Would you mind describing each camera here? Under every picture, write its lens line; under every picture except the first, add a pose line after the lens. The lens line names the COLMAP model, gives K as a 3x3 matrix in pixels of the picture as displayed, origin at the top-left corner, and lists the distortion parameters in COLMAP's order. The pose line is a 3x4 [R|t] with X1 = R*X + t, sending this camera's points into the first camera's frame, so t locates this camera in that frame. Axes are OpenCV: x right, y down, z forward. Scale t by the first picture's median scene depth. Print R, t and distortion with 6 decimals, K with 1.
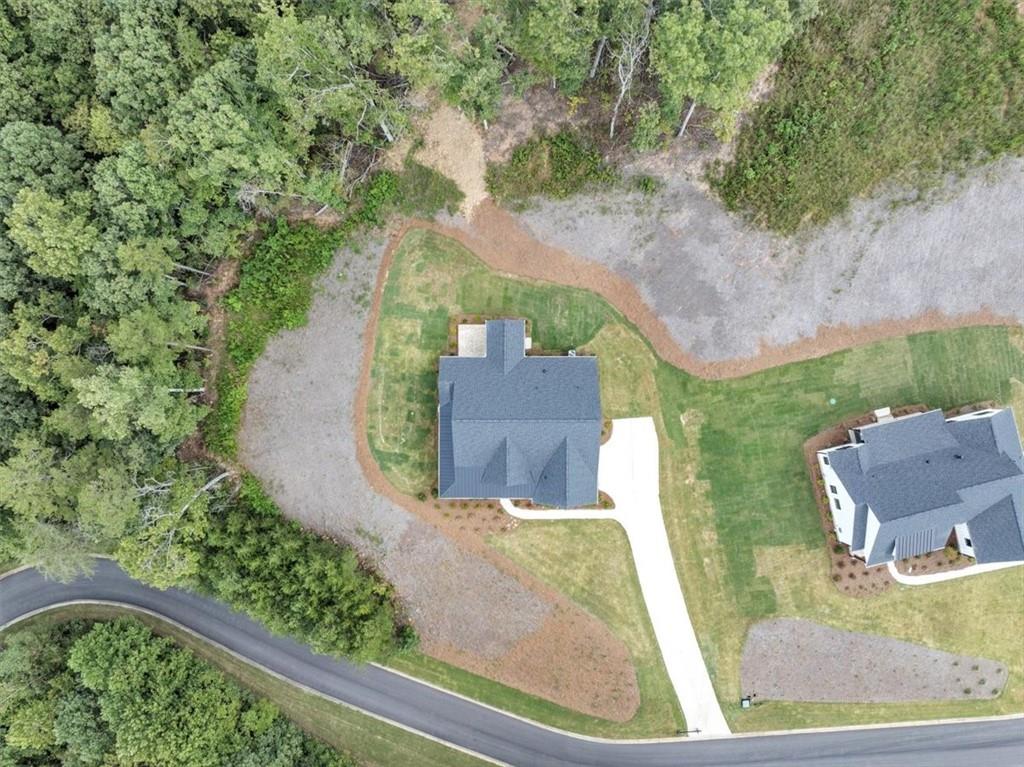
lens RADIAL K [[720.2, 0, 507.0], [0, 720.2, 381.0], [0, 0, 1]] dist [-0.037388, 0.004859]
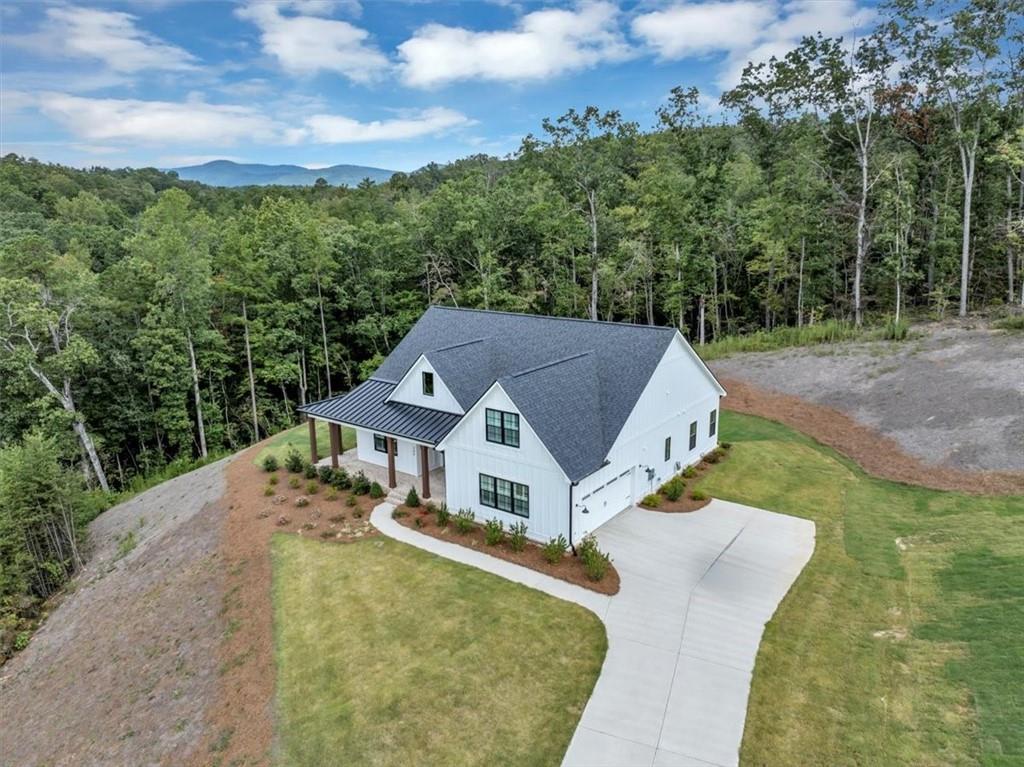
lens RADIAL K [[720.2, 0, 513.2], [0, 720.2, 384.0], [0, 0, 1]] dist [-0.037388, 0.004859]
pose [[0.801339, 0.139684, -0.581674, 0.284311], [-0.597578, 0.231648, -0.767620, 0.421273], [0.027519, 0.962719, 0.269100, 0.821362]]
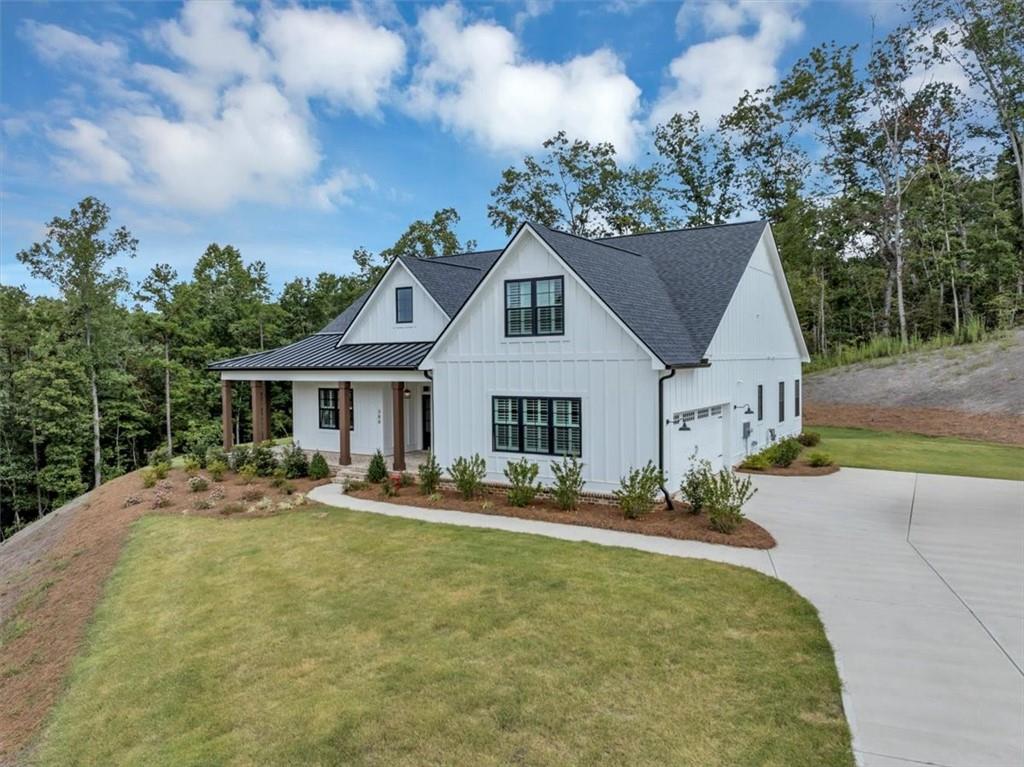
lens RADIAL K [[720.2, 0, 510.5], [0, 720.2, 378.8], [0, 0, 1]] dist [-0.037388, 0.004859]
pose [[0.836598, 0.012366, -0.547678, 0.189473], [-0.547306, 0.062072, -0.834627, 0.342602], [0.023674, 0.997995, 0.058698, 0.946028]]
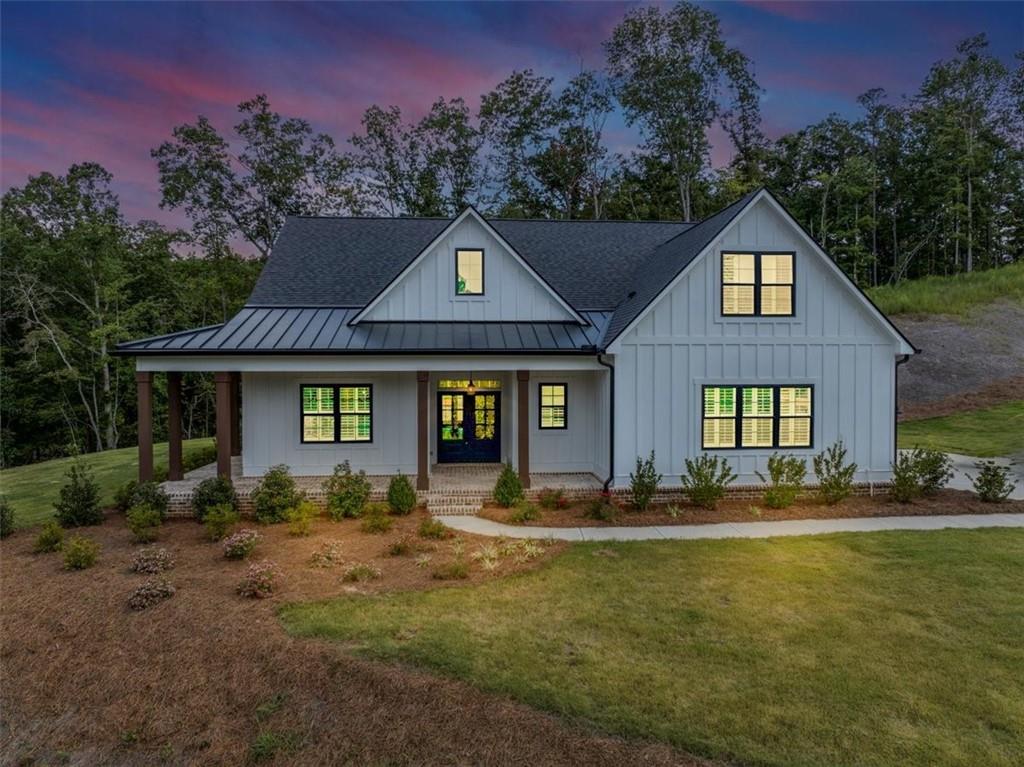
lens RADIAL K [[720.2, 0, 508.9], [0, 720.2, 383.2], [0, 0, 1]] dist [-0.037388, 0.004859]
pose [[0.996398, 0.001547, 0.084788, -0.005710], [0.084561, 0.057290, -0.994770, 0.343555], [-0.006397, 0.998356, 0.056953, 0.953420]]
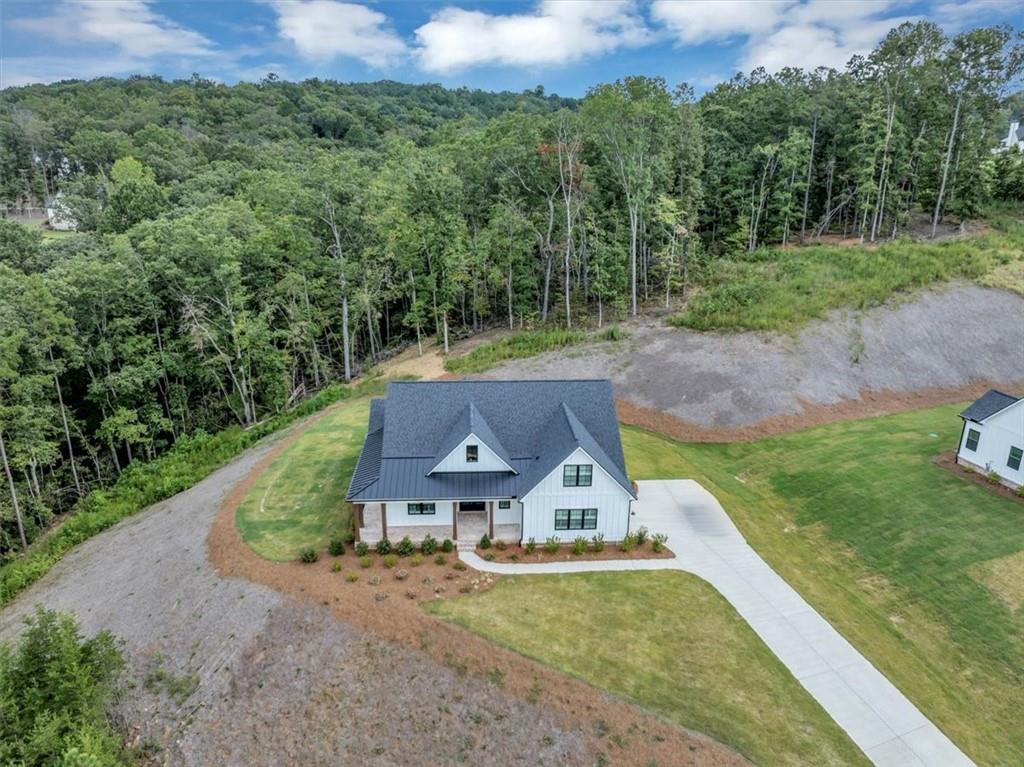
lens RADIAL K [[720.2, 0, 511.8], [0, 720.2, 382.1], [0, 0, 1]] dist [-0.037388, 0.004859]
pose [[0.997650, -0.002121, 0.068481, -0.006448], [0.064997, 0.345449, -0.936184, 0.618552], [-0.021671, 0.938435, 0.344775, 0.695168]]
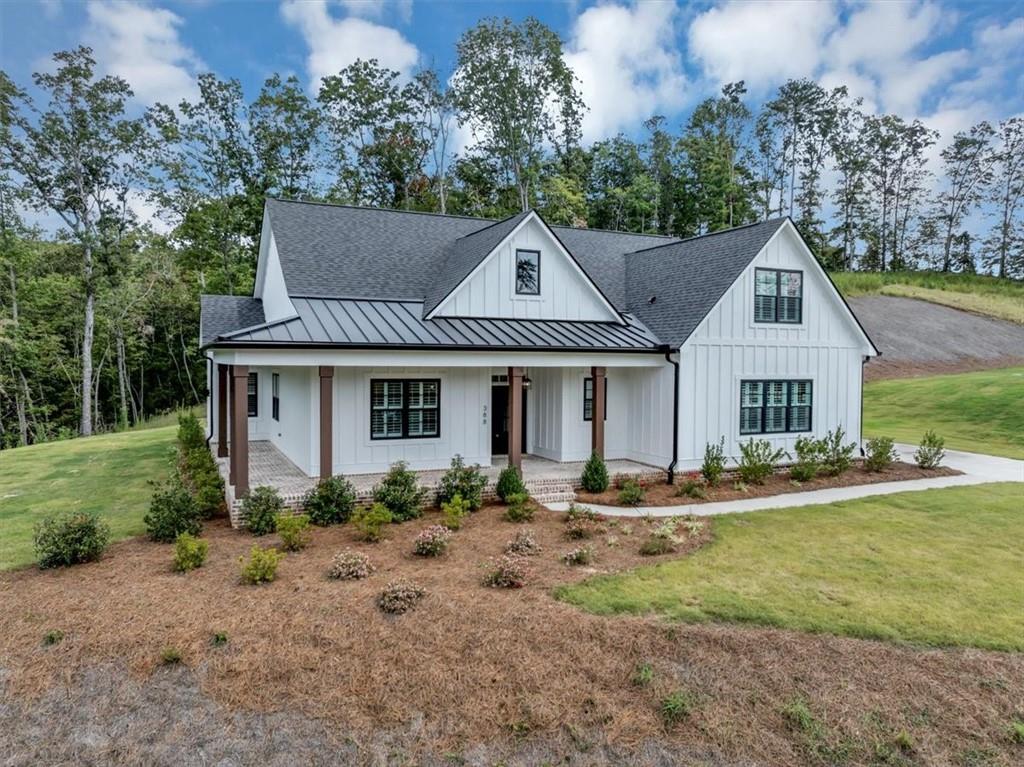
lens RADIAL K [[720.2, 0, 510.5], [0, 720.2, 385.5], [0, 0, 1]] dist [-0.037388, 0.004859]
pose [[0.907236, -0.002258, 0.420616, -0.098268], [0.419754, 0.069063, -0.905007, 0.331473], [-0.027006, 0.997610, 0.063604, 0.953782]]
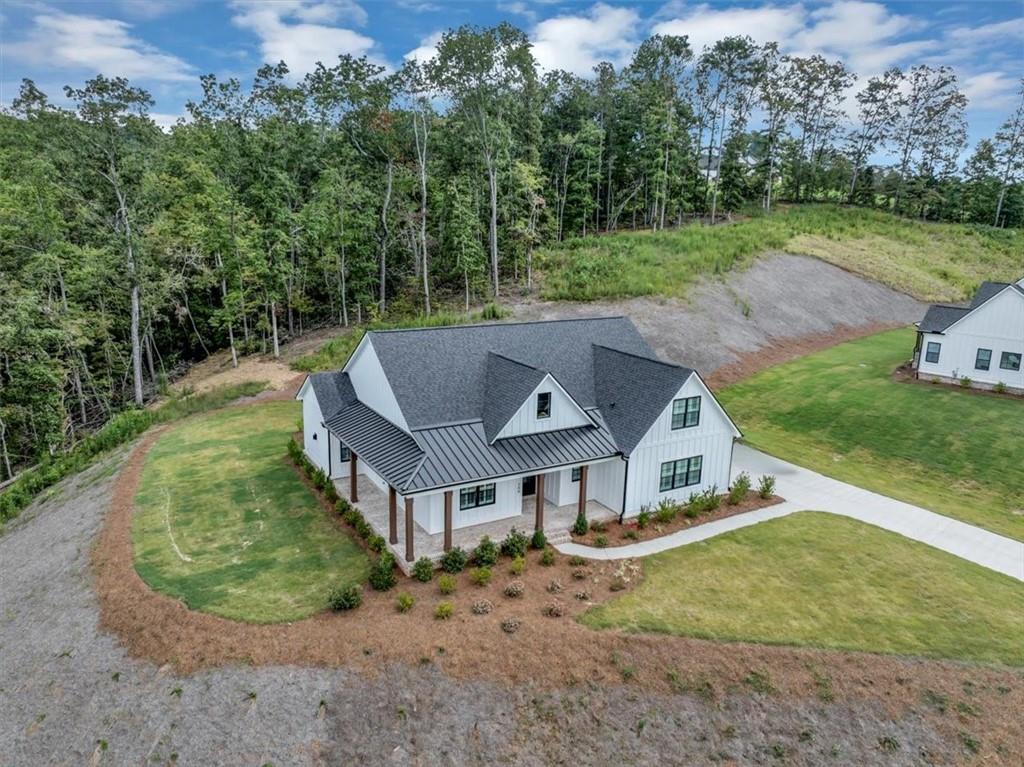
lens RADIAL K [[720.2, 0, 513.4], [0, 720.2, 386.3], [0, 0, 1]] dist [-0.037388, 0.004859]
pose [[0.859760, -0.090032, 0.502700, -0.204375], [0.508332, 0.245509, -0.825423, 0.433655], [-0.049103, 0.965204, 0.256845, 0.825660]]
